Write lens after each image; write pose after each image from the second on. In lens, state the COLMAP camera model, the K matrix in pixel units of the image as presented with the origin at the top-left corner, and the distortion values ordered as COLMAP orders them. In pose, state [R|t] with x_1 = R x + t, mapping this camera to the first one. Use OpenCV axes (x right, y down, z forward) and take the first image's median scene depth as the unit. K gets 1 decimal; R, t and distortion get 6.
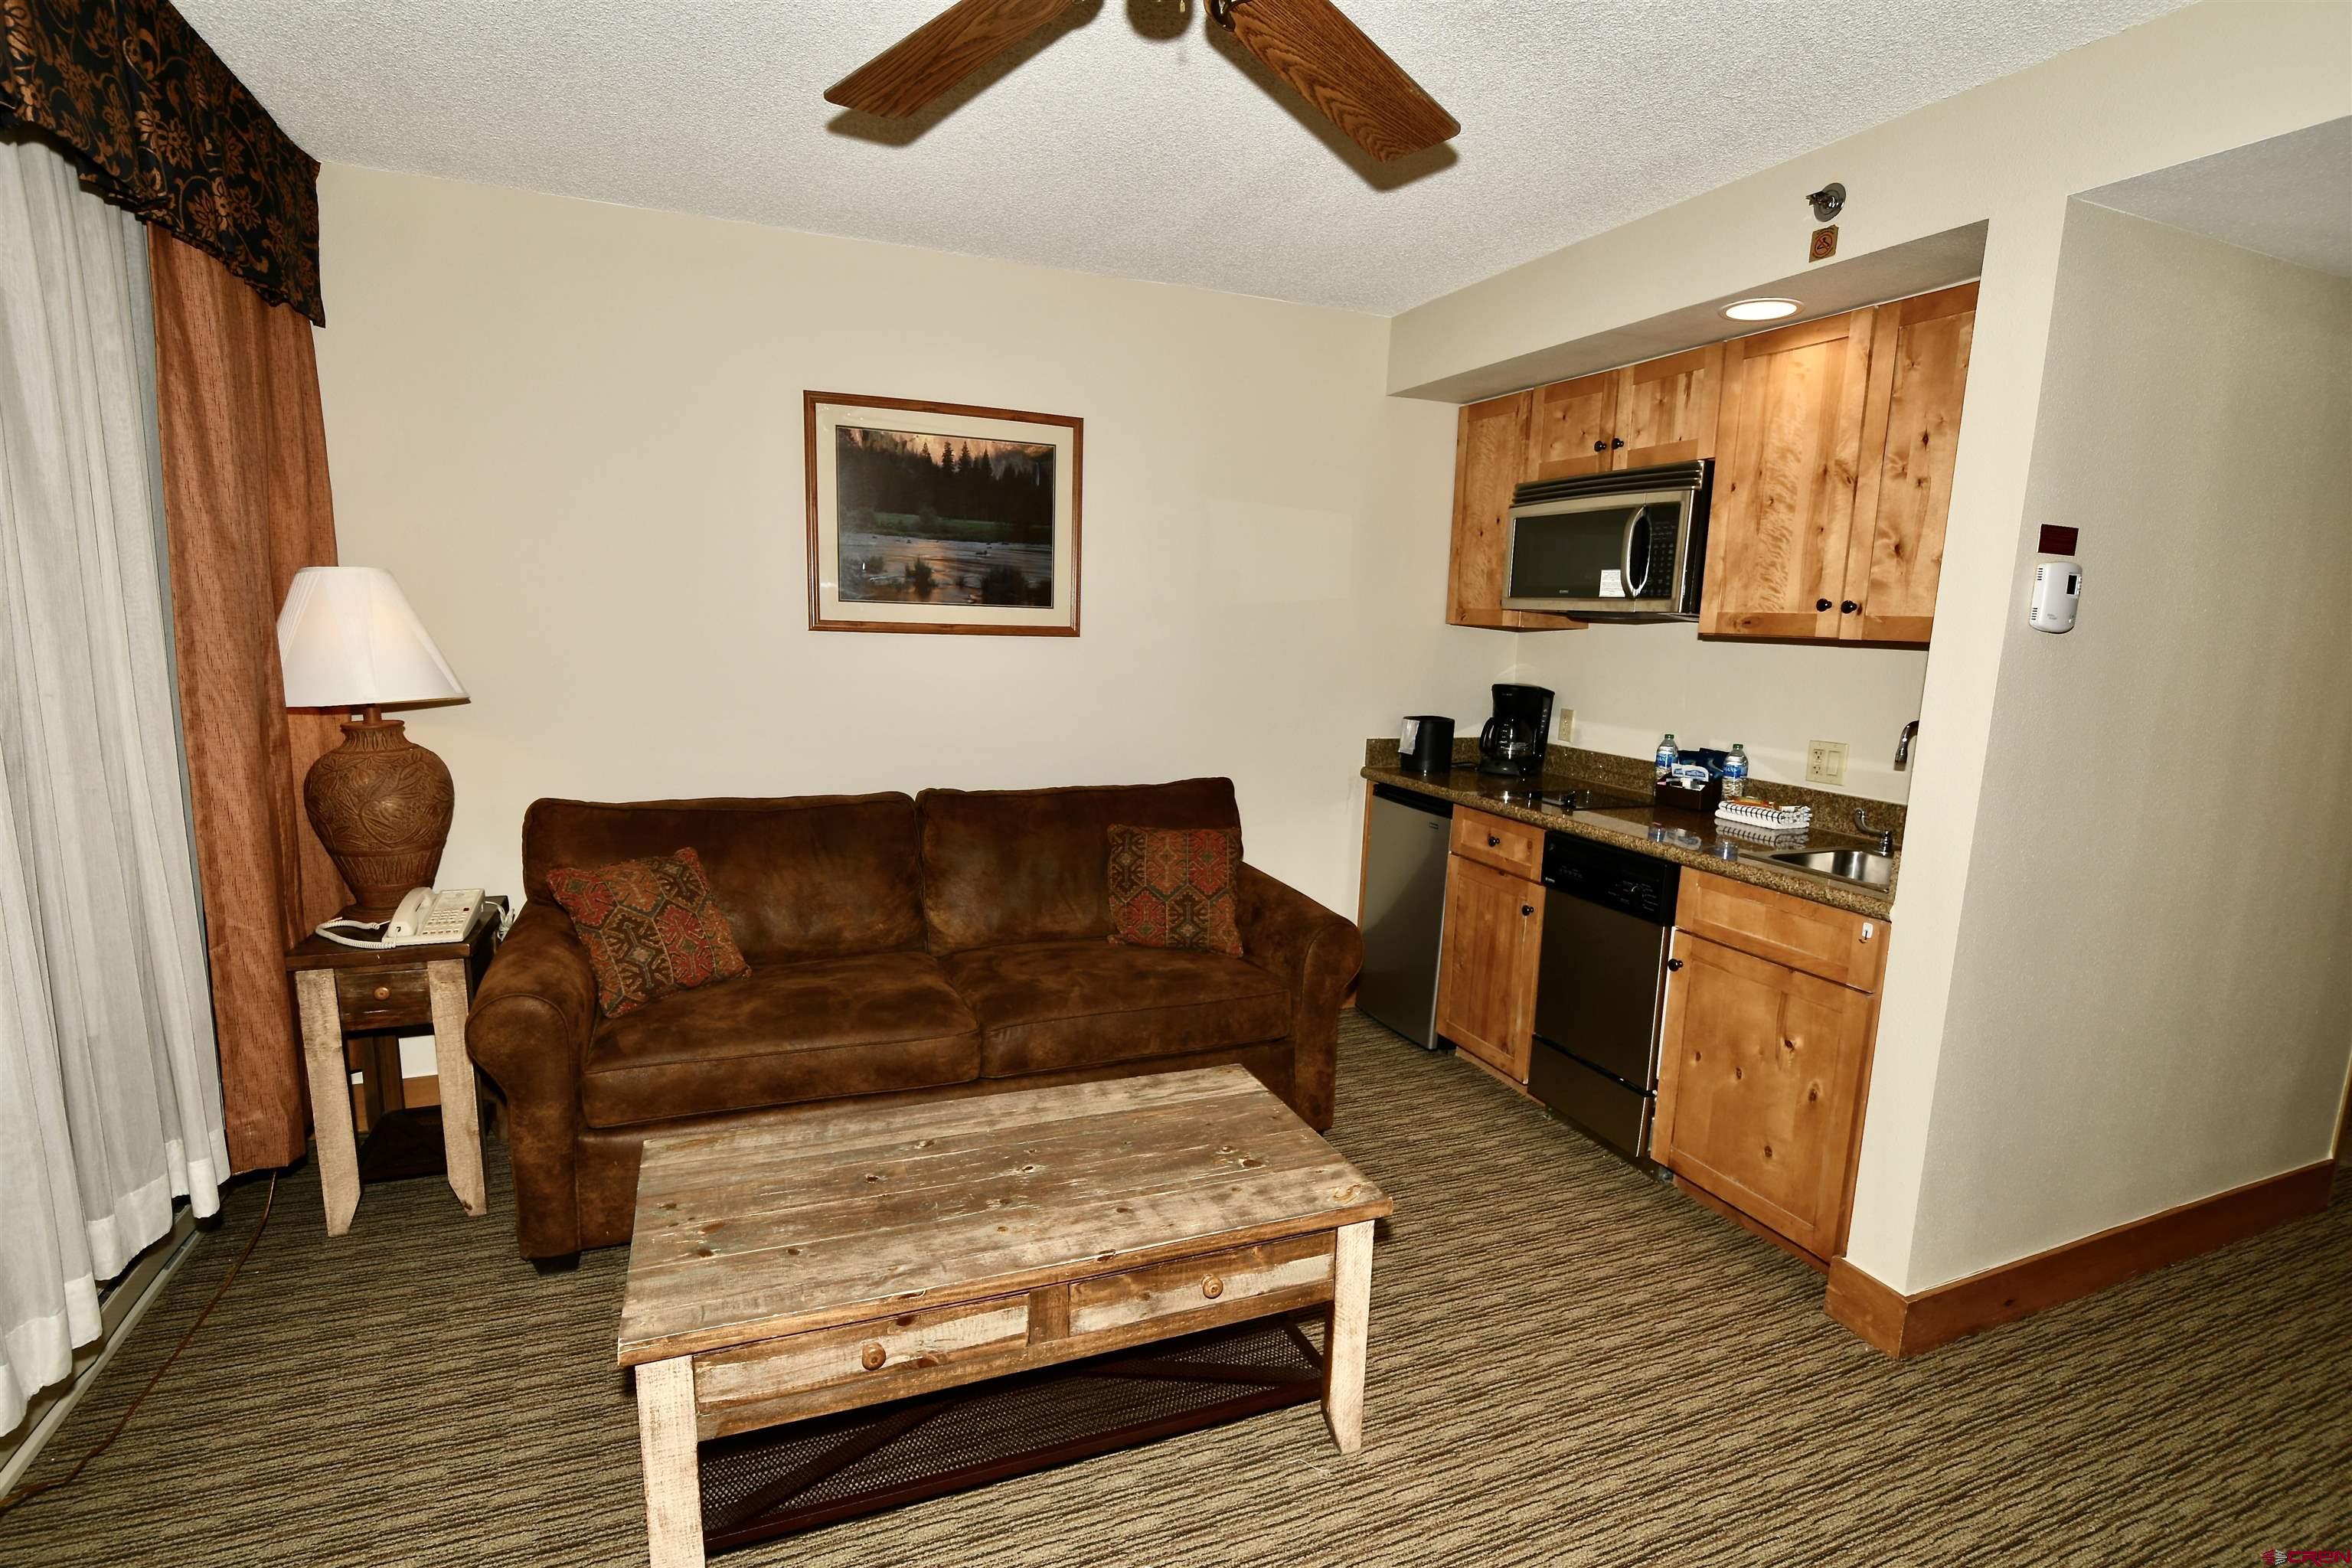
lens RADIAL K [[1134.8, 0, 1183.3], [0, 1134.8, 811.7], [0, 0, 1]] dist [-0.003490, -0.007031]
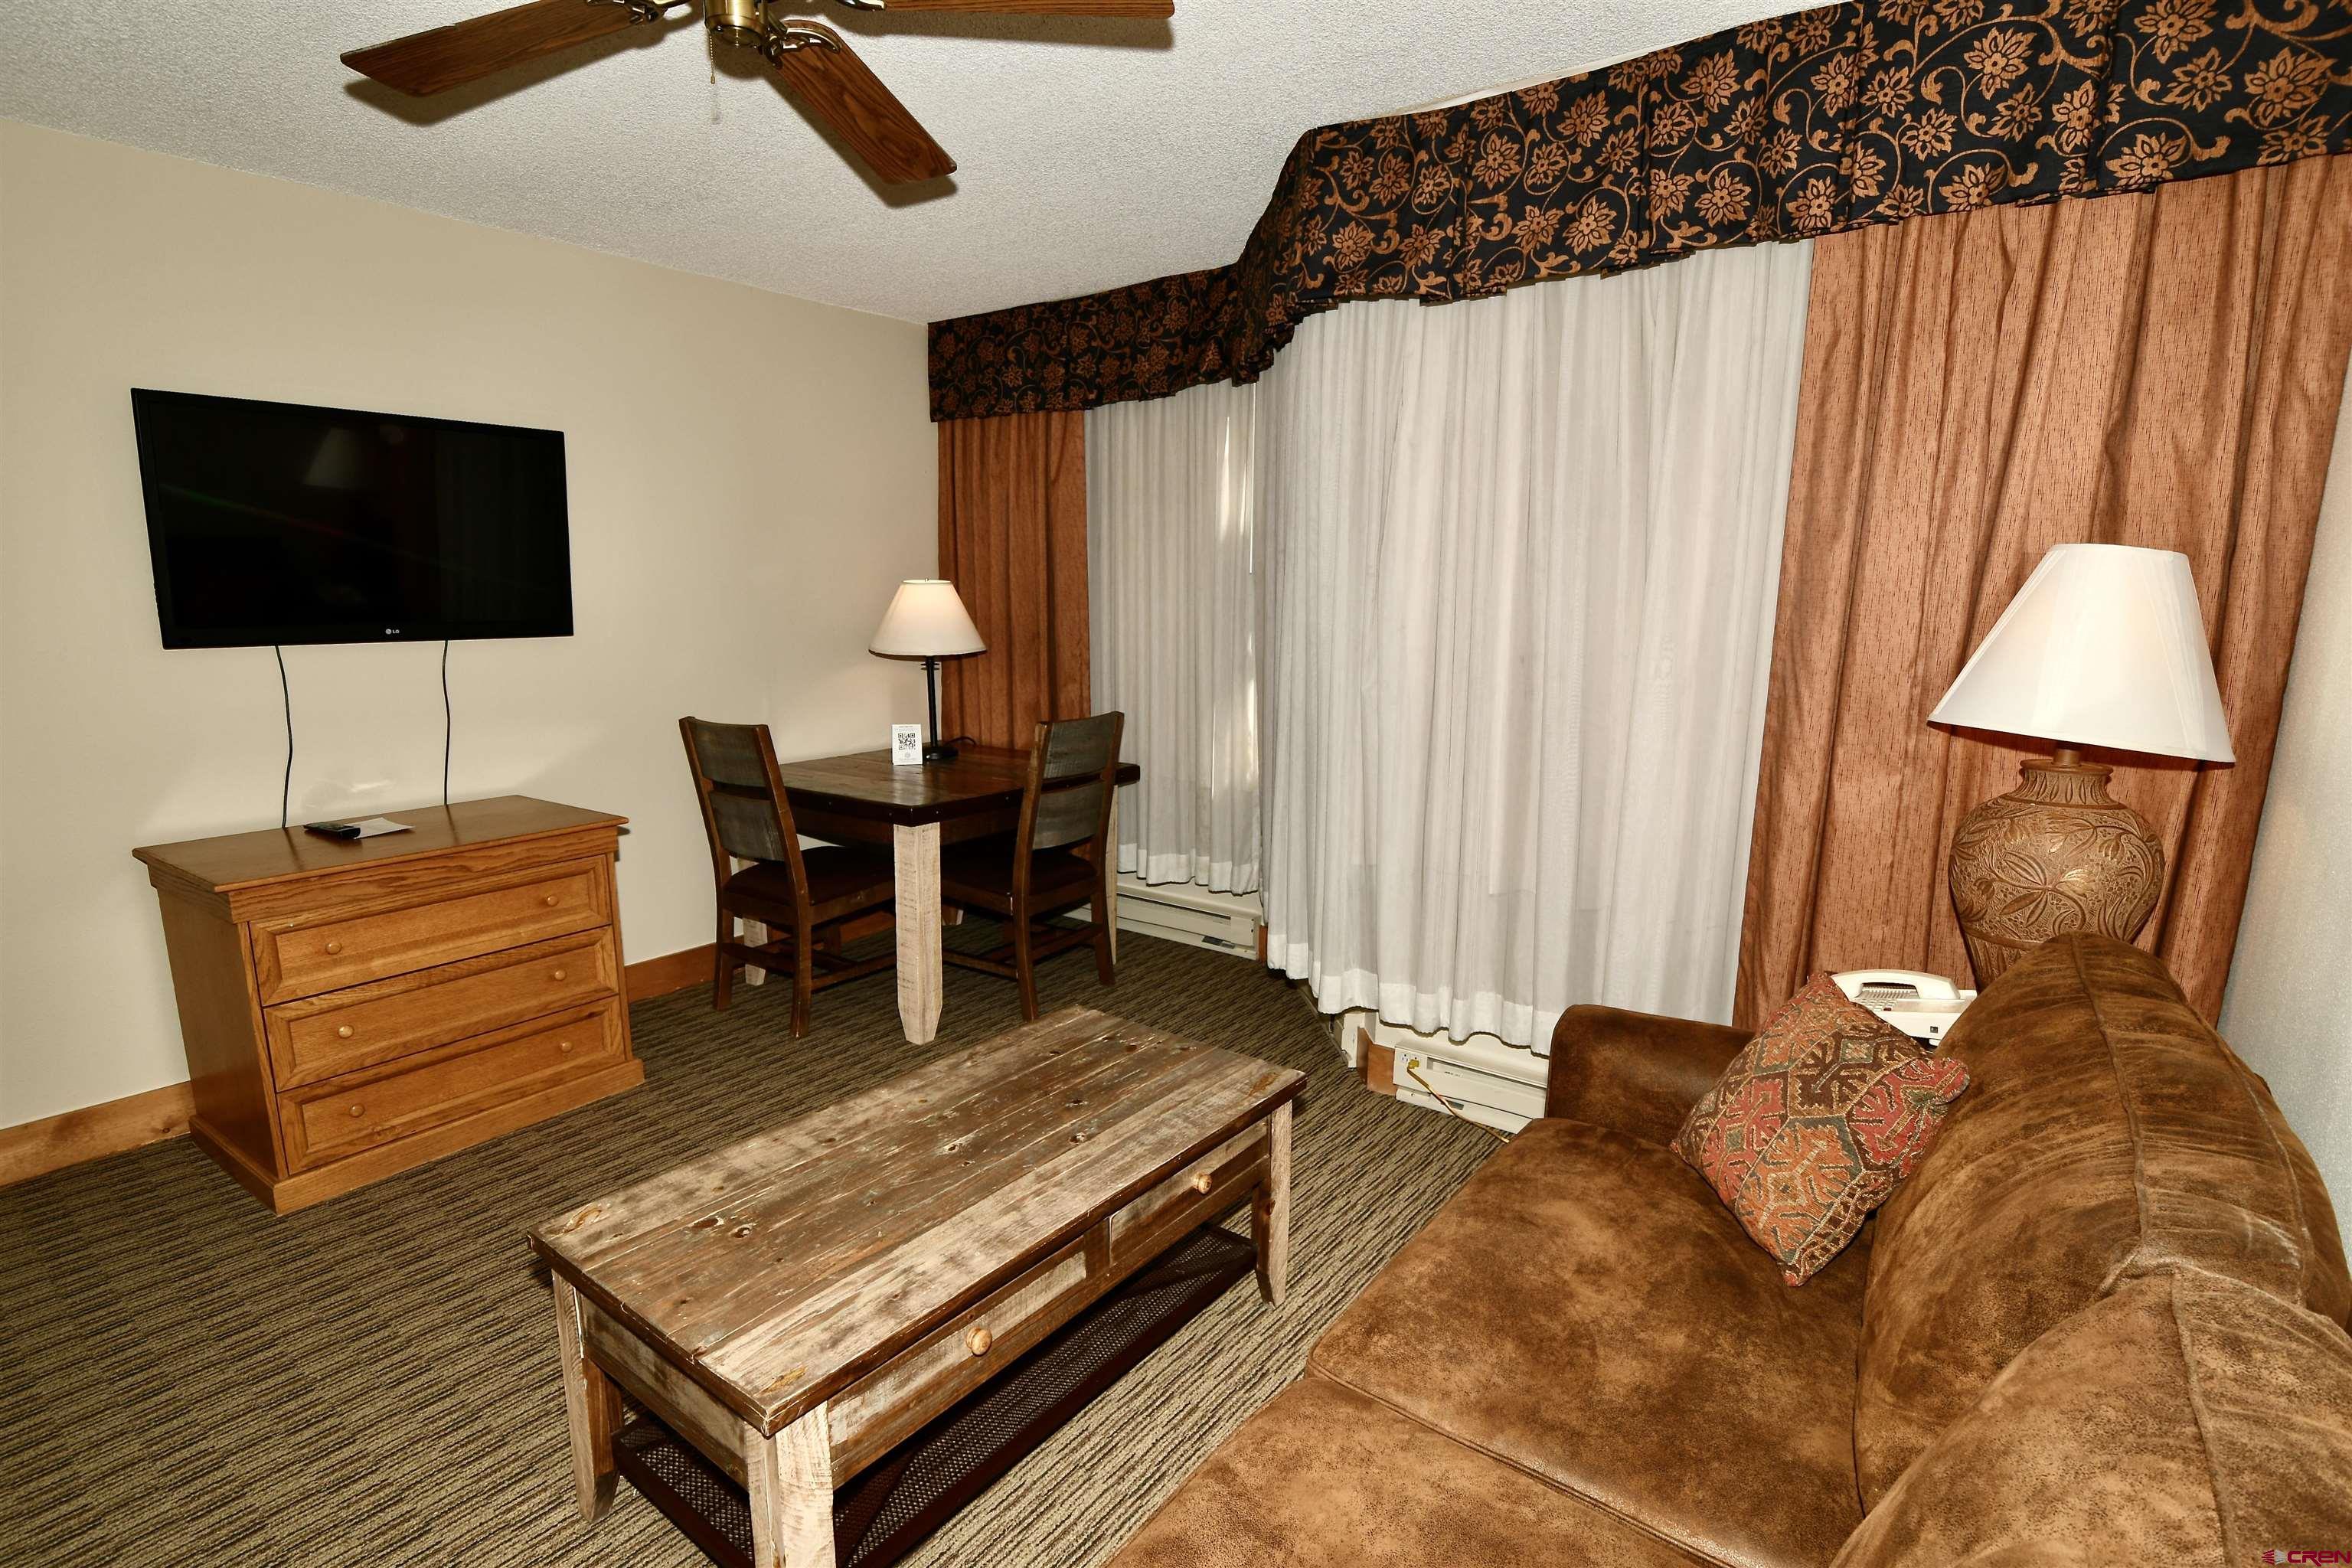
lens RADIAL K [[1134.8, 0, 1173.3], [0, 1134.8, 813.1], [0, 0, 1]] dist [-0.003490, -0.007031]
pose [[-0.862968, 0.060297, -0.501649, 0.107969], [-0.121589, 0.938894, 0.322017, -0.184037], [0.490411, 0.338885, -0.802903, 1.143652]]
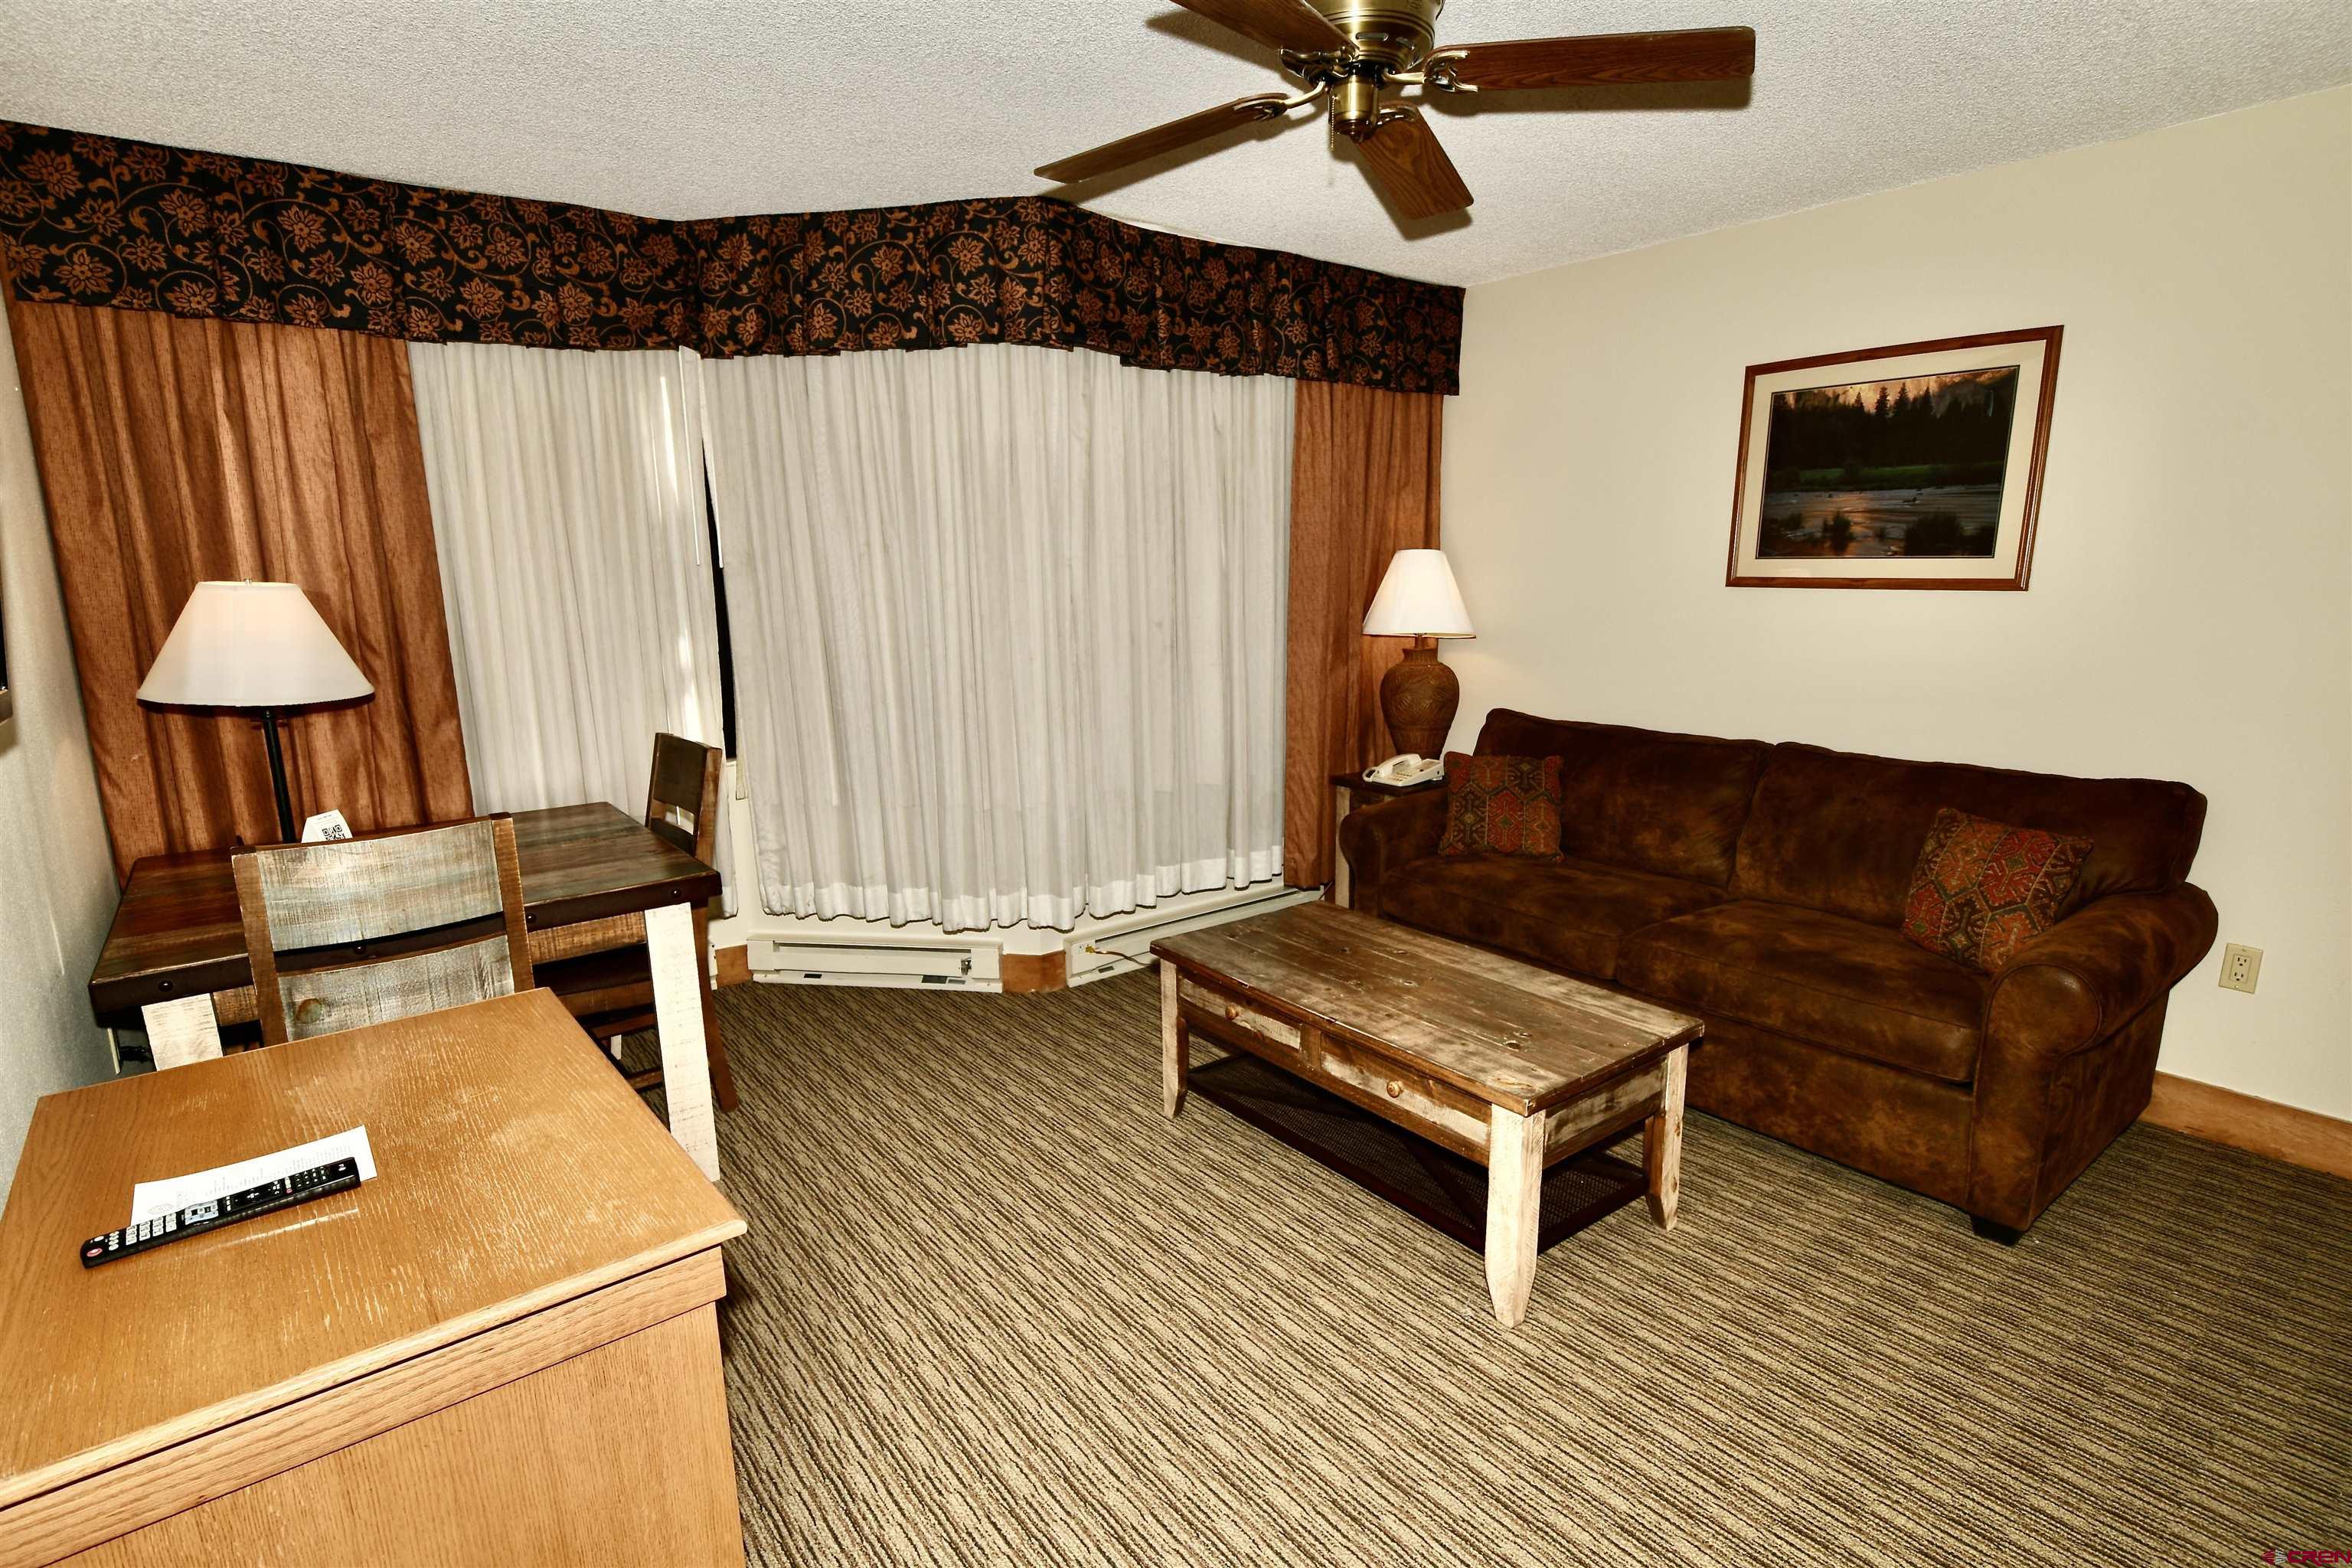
lens RADIAL K [[1180.8, 0, 1171.2], [0, 1180.8, 805.3], [0, 0, 1]] dist [-0.013824, -0.002426]
pose [[0.254097, 0.162040, -0.953508, 0.701889], [-0.150624, 0.980467, 0.126482, -0.015682], [0.955378, 0.111483, 0.273541, 0.212660]]
